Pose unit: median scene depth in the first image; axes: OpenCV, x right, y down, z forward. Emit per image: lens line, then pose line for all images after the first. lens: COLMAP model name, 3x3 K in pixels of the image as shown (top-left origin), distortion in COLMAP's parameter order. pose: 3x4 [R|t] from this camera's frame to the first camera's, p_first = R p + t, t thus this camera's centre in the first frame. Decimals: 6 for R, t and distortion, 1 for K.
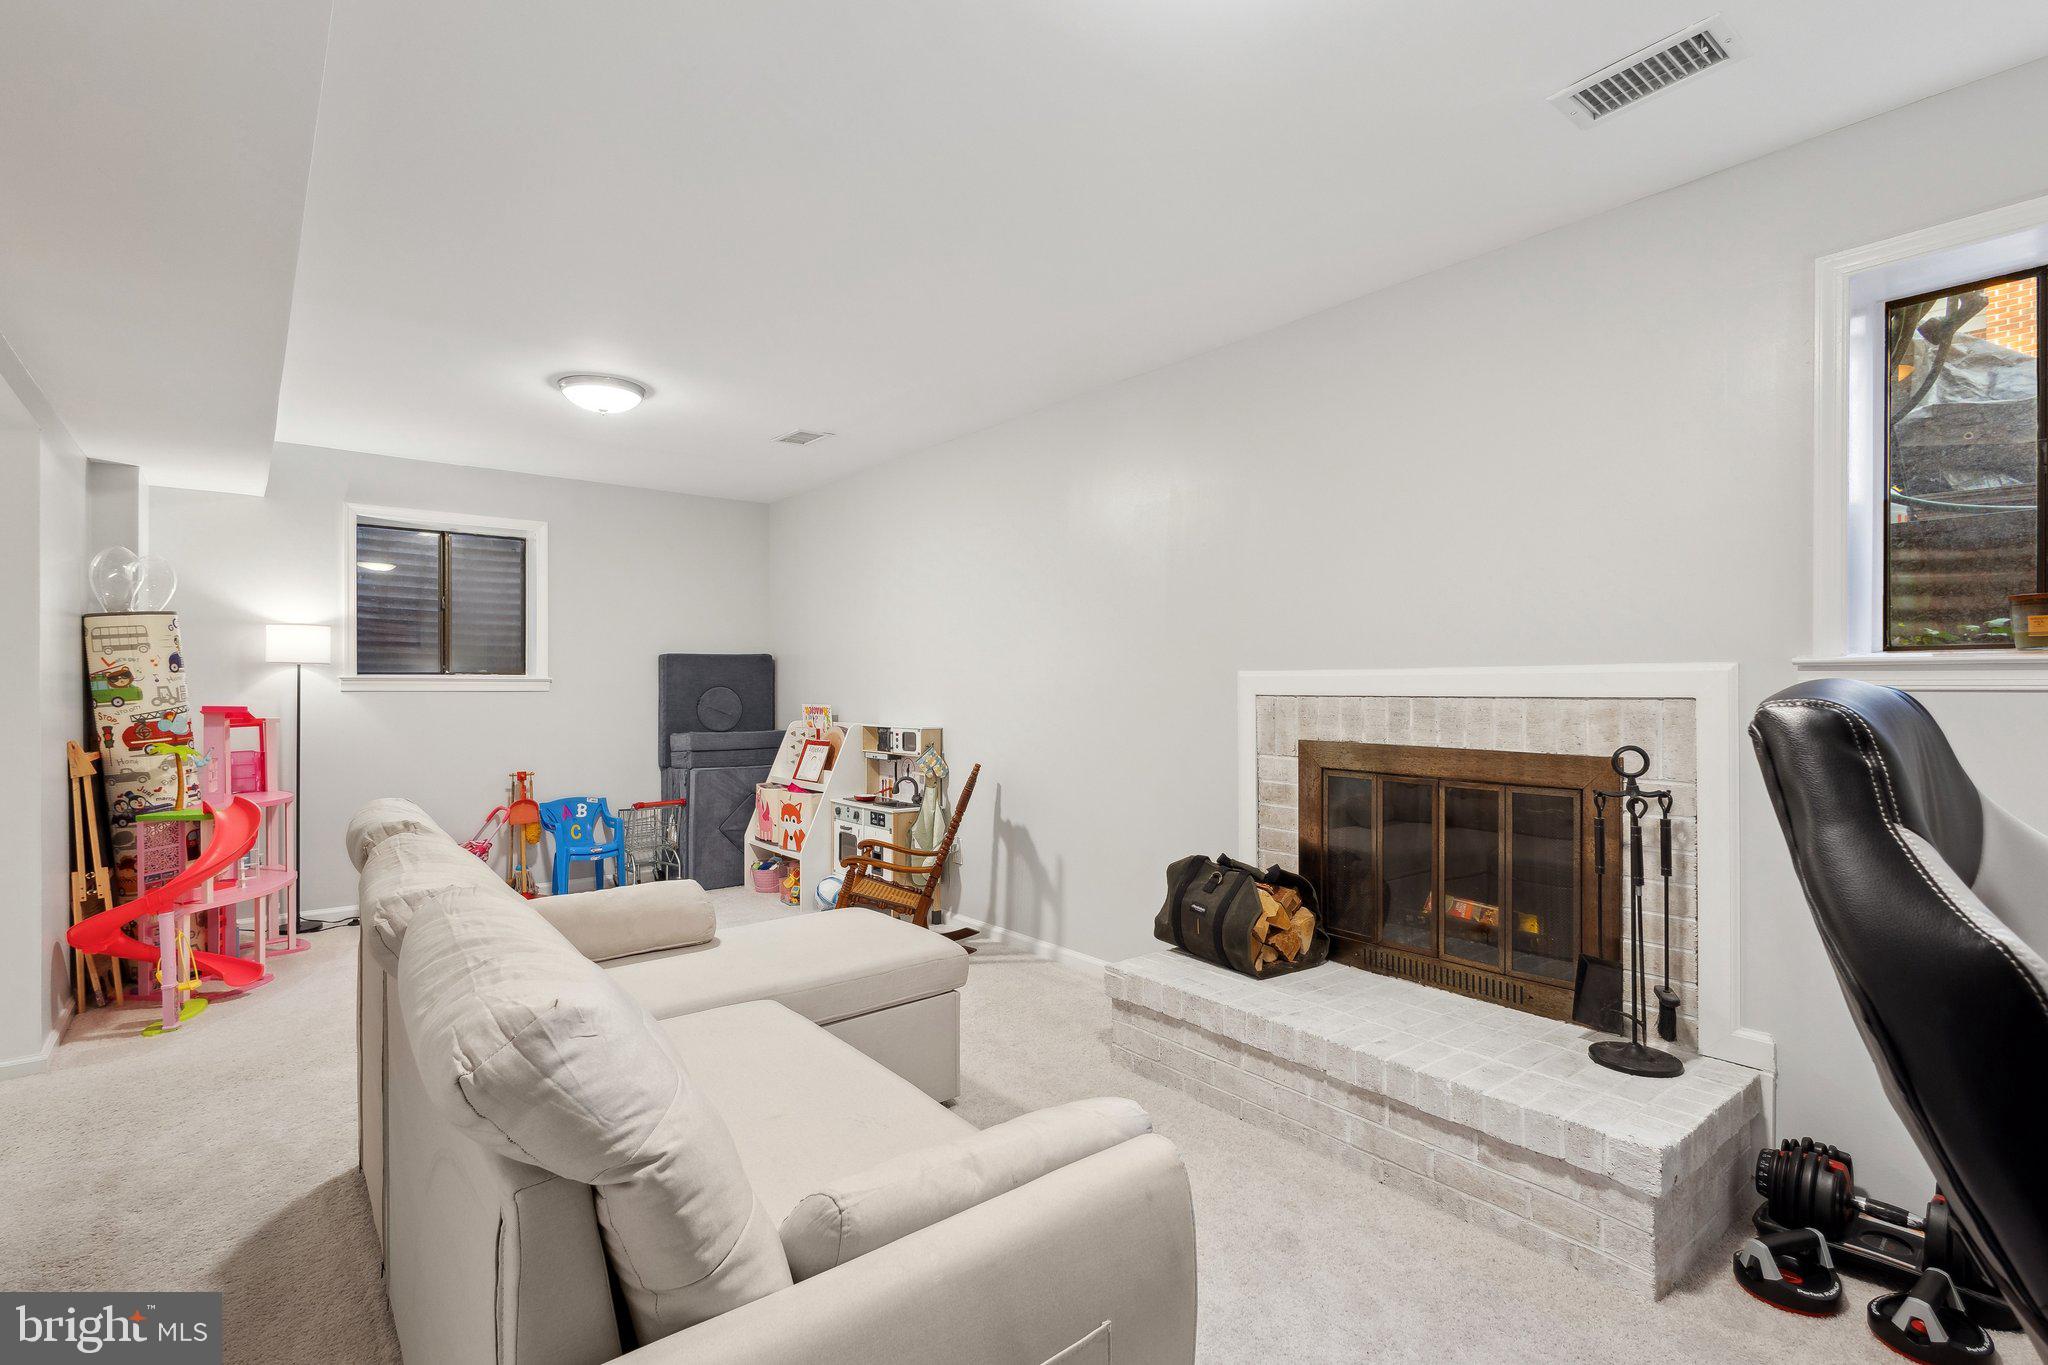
lens RADIAL K [[950.5, 0, 1025.0], [0, 950.5, 684.8], [0, 0, 1]] dist [-0.000438, 0.000138]
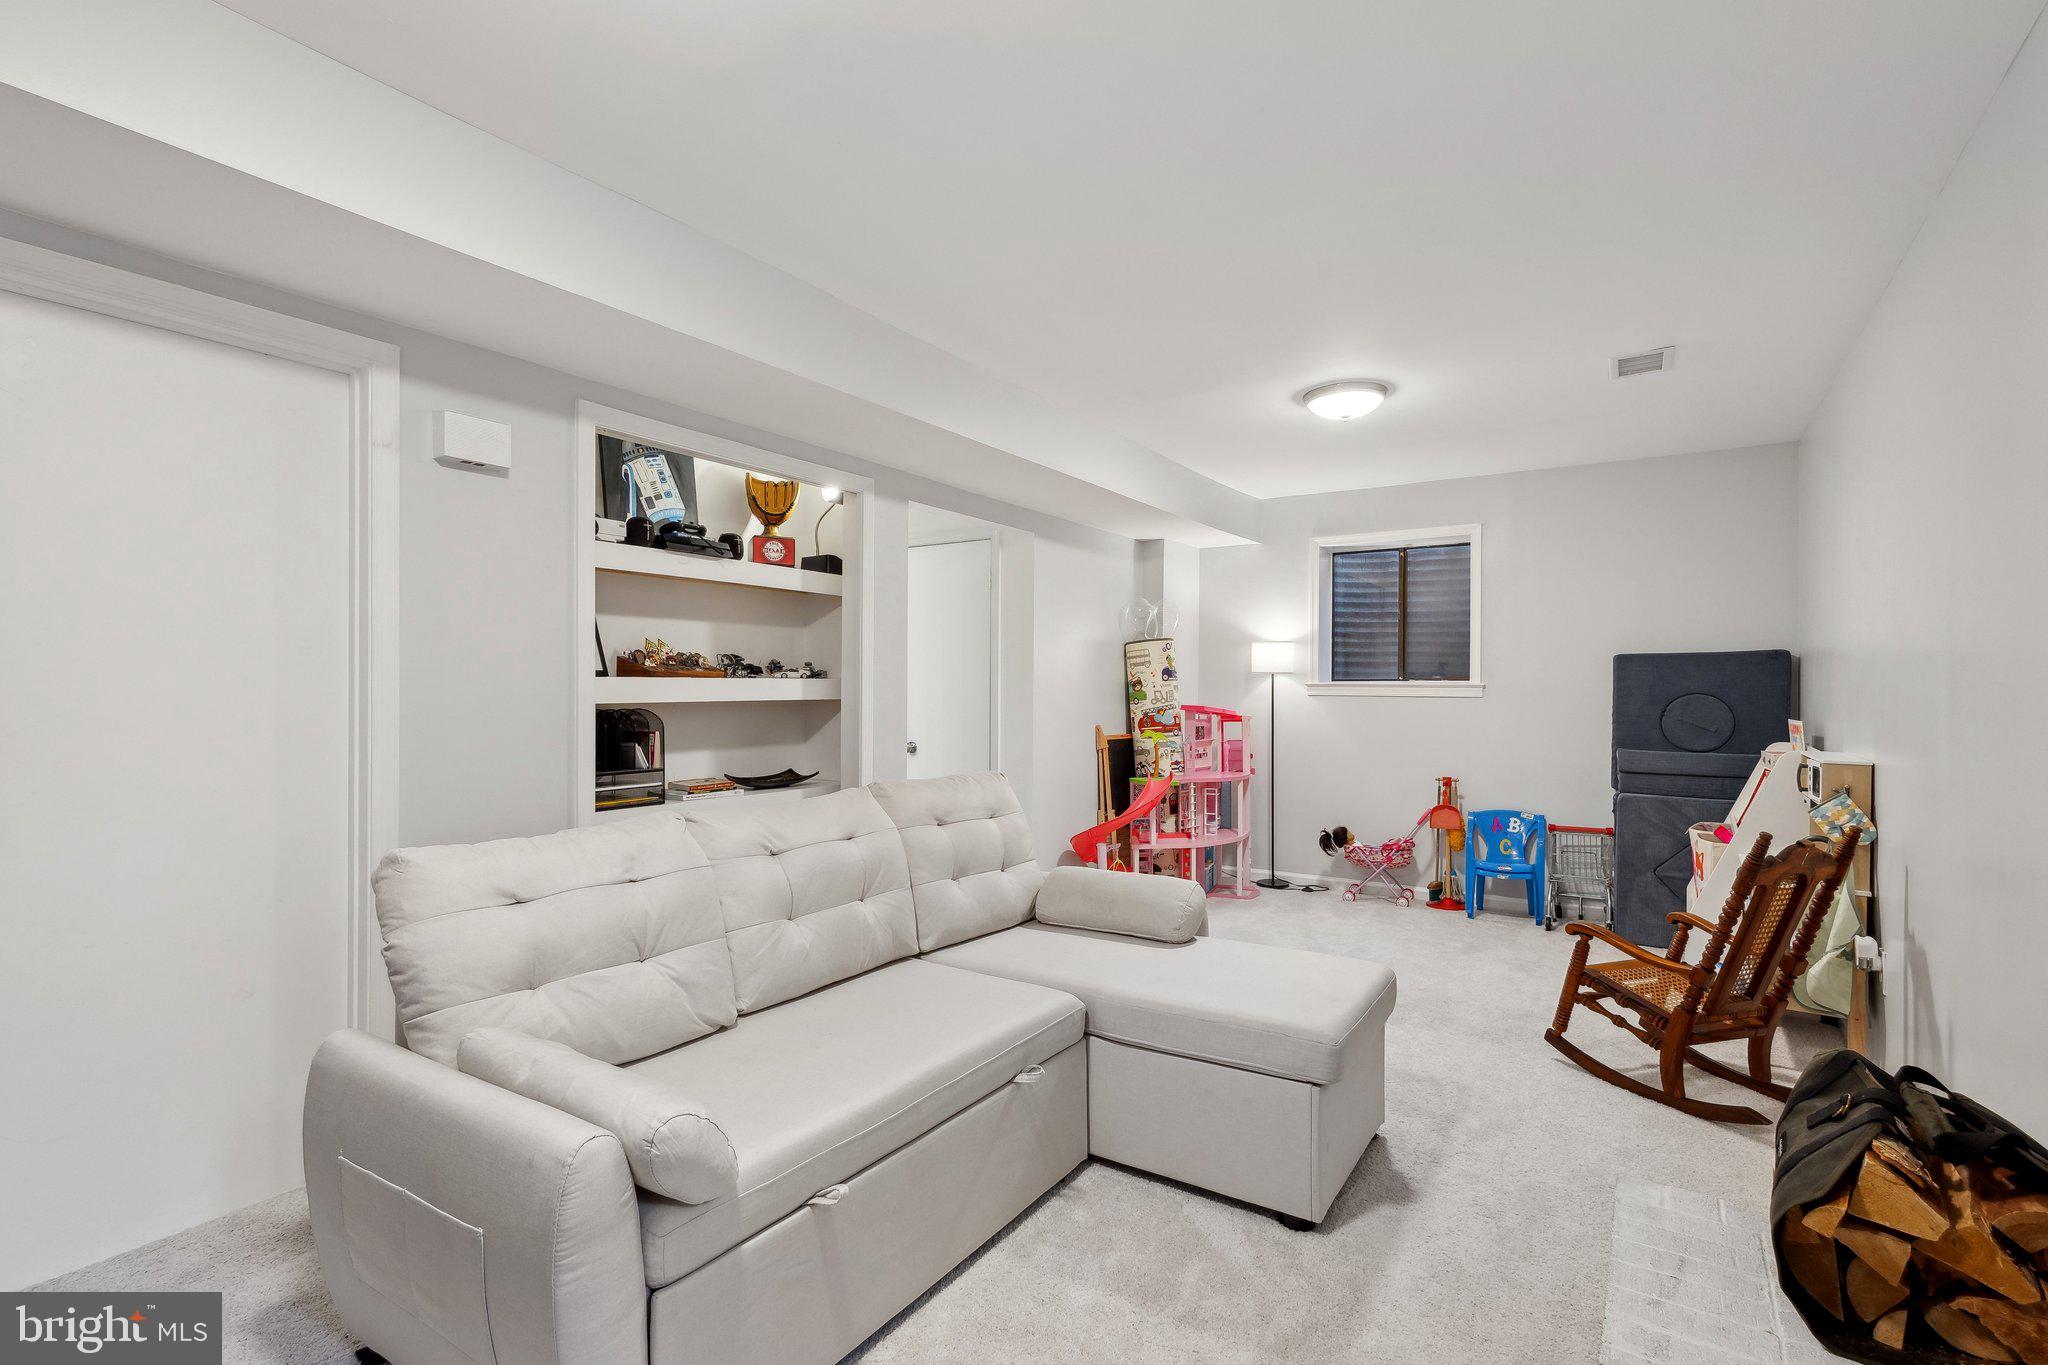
lens RADIAL K [[950.5, 0, 1014.3], [0, 950.5, 695.2], [0, 0, 1]] dist [-0.000438, 0.000138]
pose [[0.290070, 0.007702, -0.956974, 0.414114], [-0.002962, 0.999970, 0.007150, -0.001131], [0.957001, 0.000760, 0.290084, 0.381353]]
